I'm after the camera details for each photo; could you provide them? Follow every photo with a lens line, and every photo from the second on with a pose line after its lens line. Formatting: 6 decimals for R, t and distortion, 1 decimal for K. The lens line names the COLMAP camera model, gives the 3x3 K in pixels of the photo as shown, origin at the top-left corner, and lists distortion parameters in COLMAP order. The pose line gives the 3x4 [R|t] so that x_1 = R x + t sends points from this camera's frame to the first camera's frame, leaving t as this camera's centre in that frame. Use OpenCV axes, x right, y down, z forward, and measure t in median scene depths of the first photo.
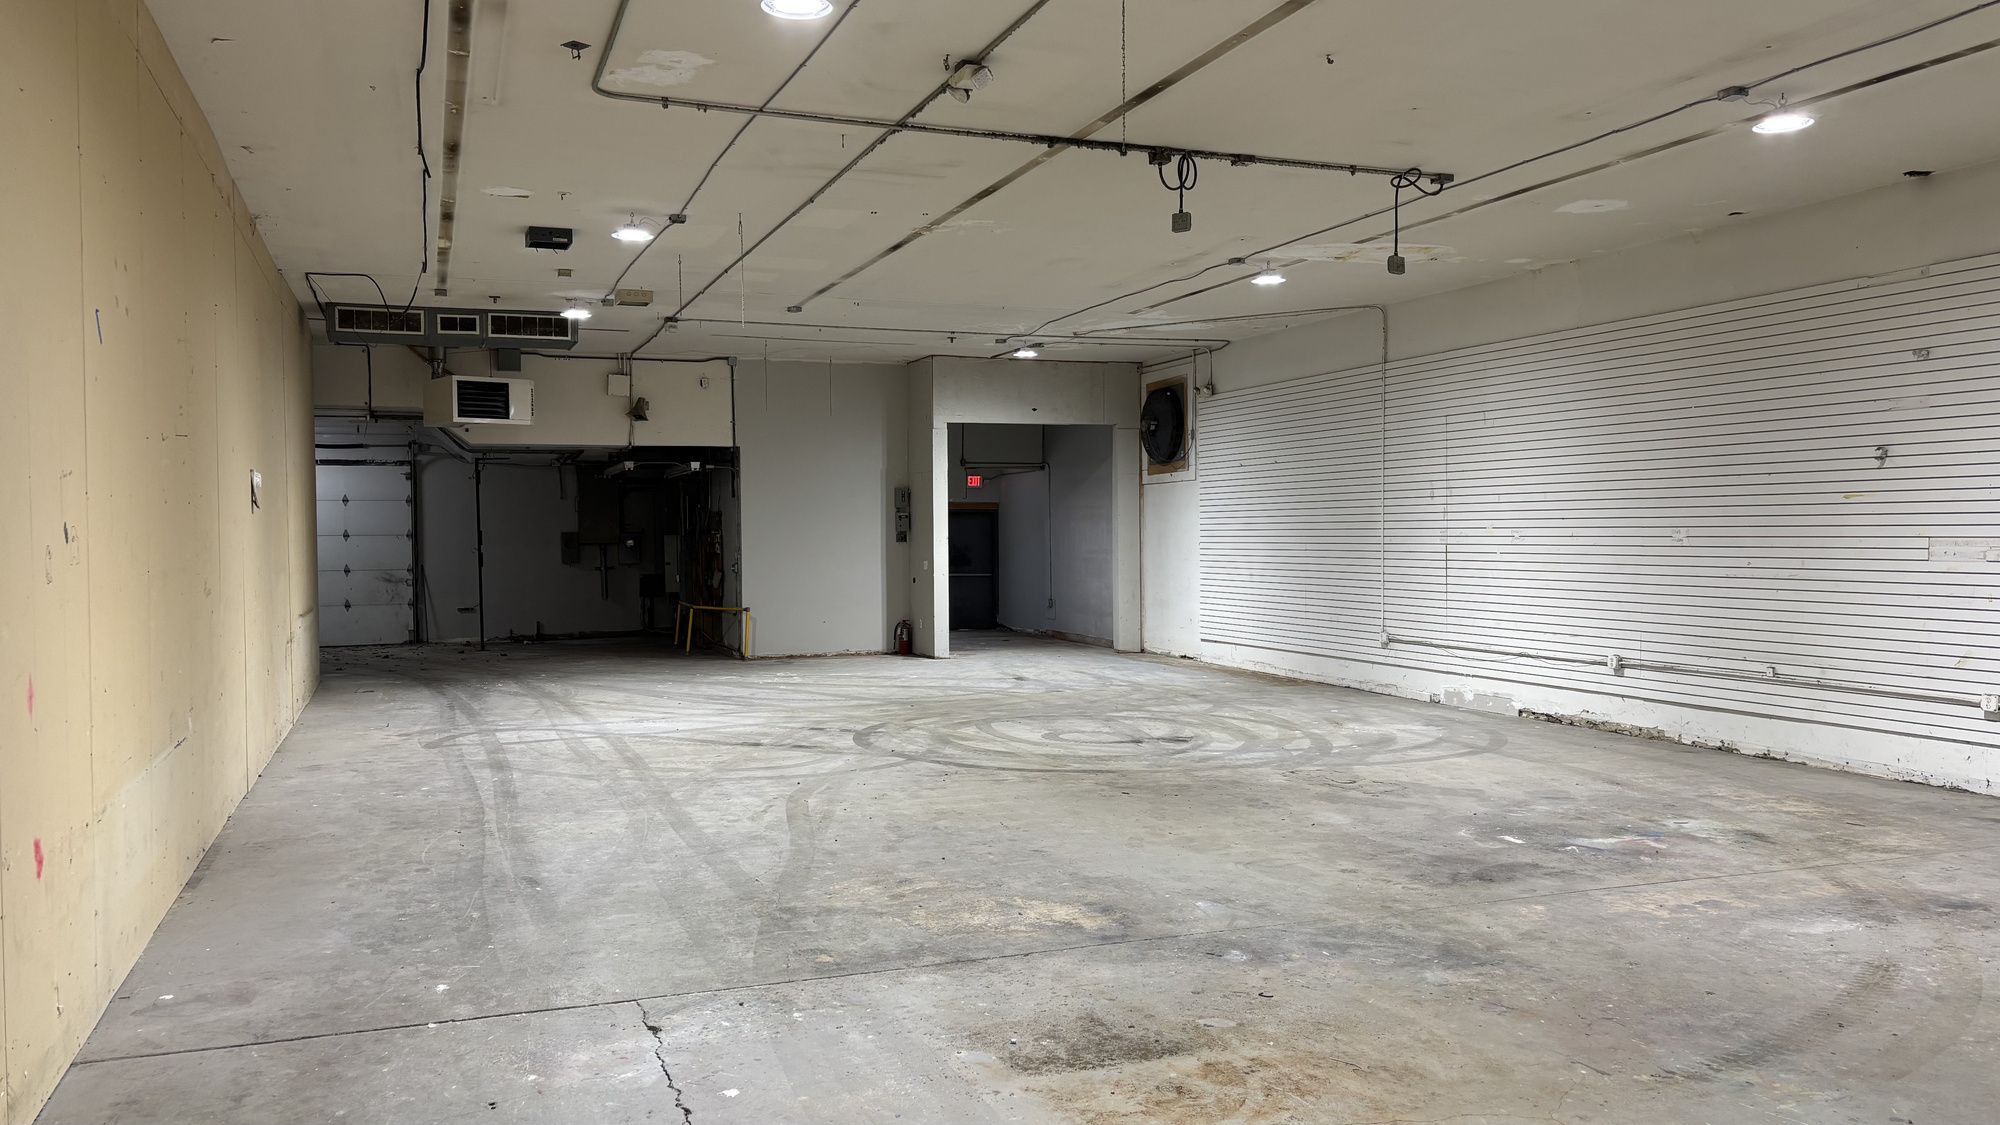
lens RADIAL K [[1497.2, 0, 1011.4], [0, 1497.2, 571.4], [0, 0, 1]] dist [0.050104, -0.045991]
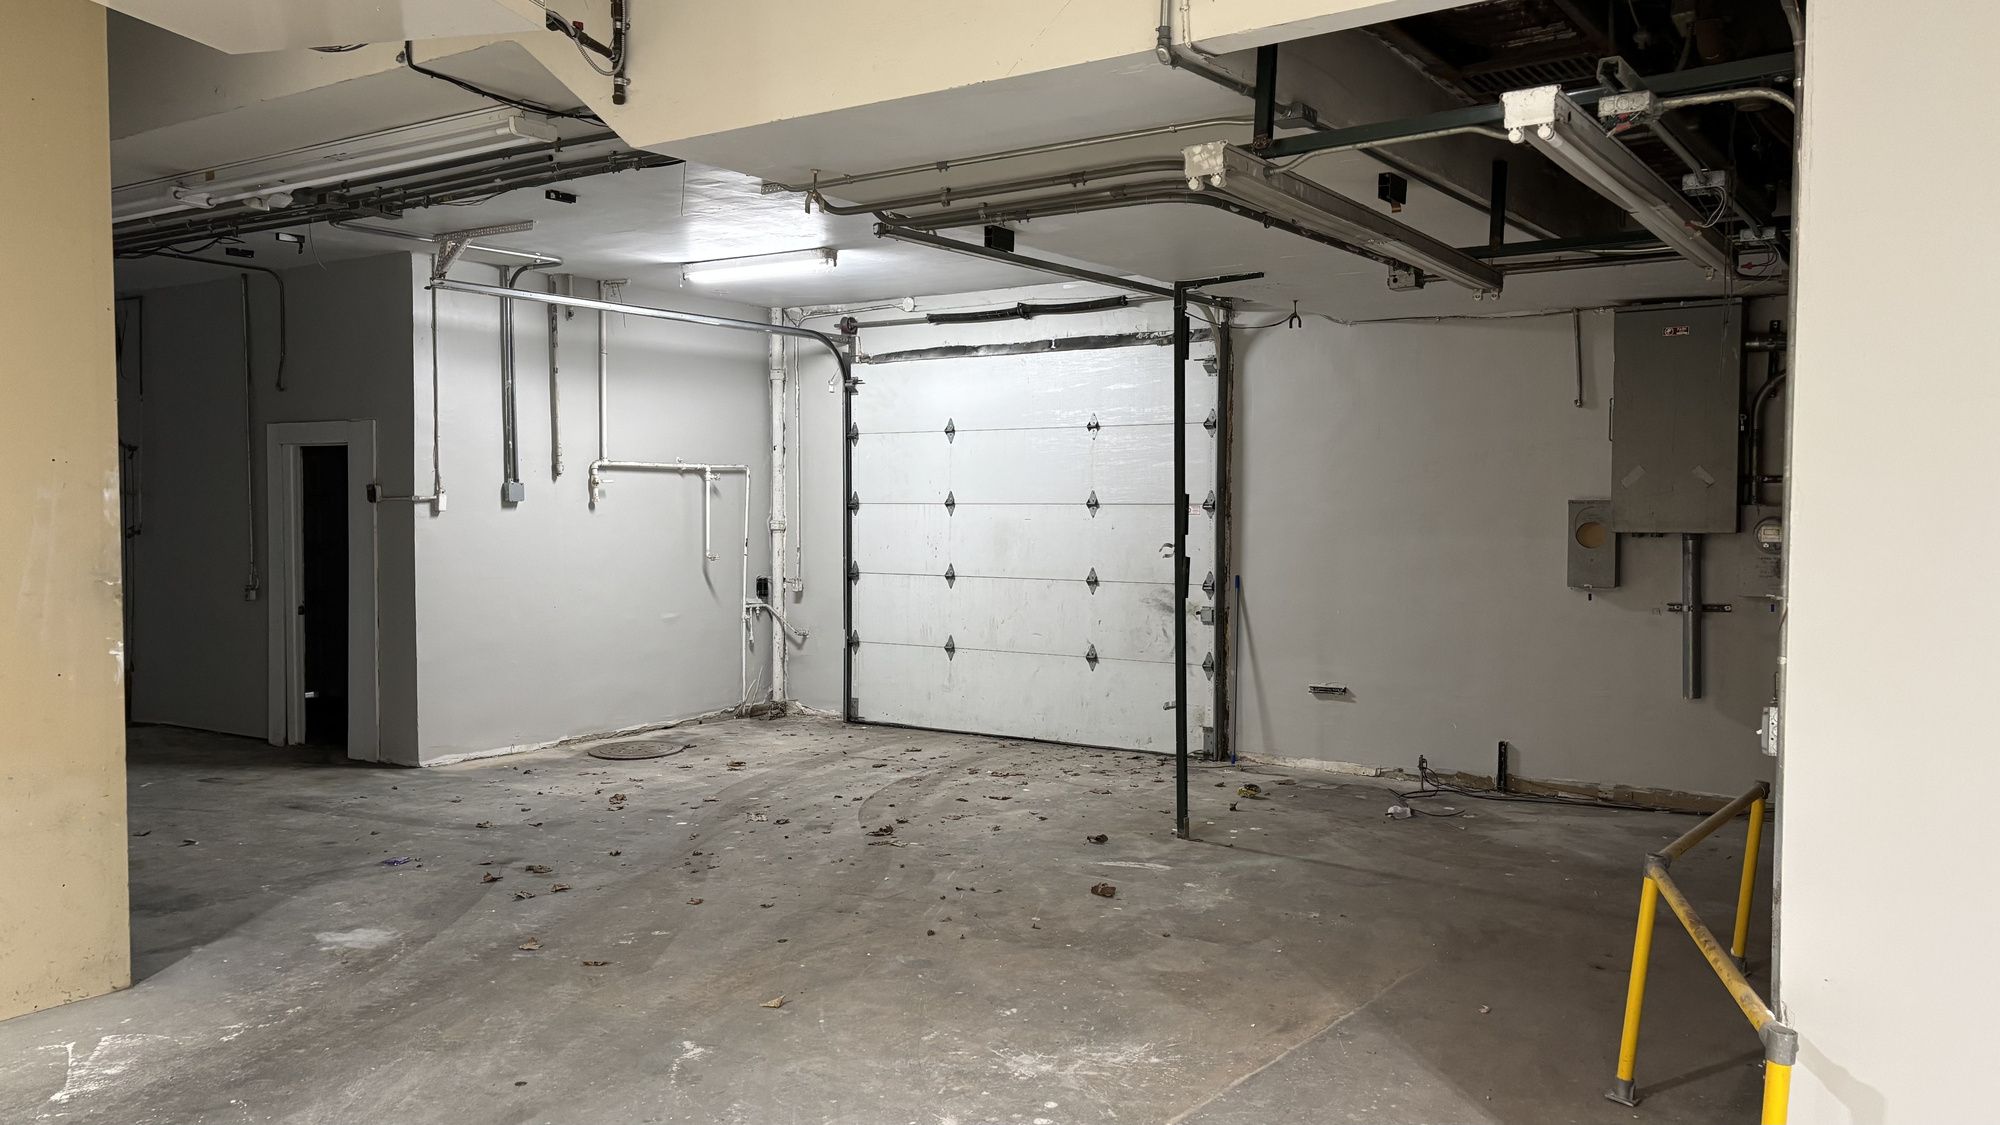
lens RADIAL K [[1497.2, 0, 998.5], [0, 1497.2, 559.7], [0, 0, 1]] dist [0.050104, -0.045991]
pose [[0.562932, 0.040283, -0.825521, -0.083600], [-0.029458, 0.999155, 0.028667, -0.018662], [0.825978, 0.008181, 0.563643, 0.710843]]
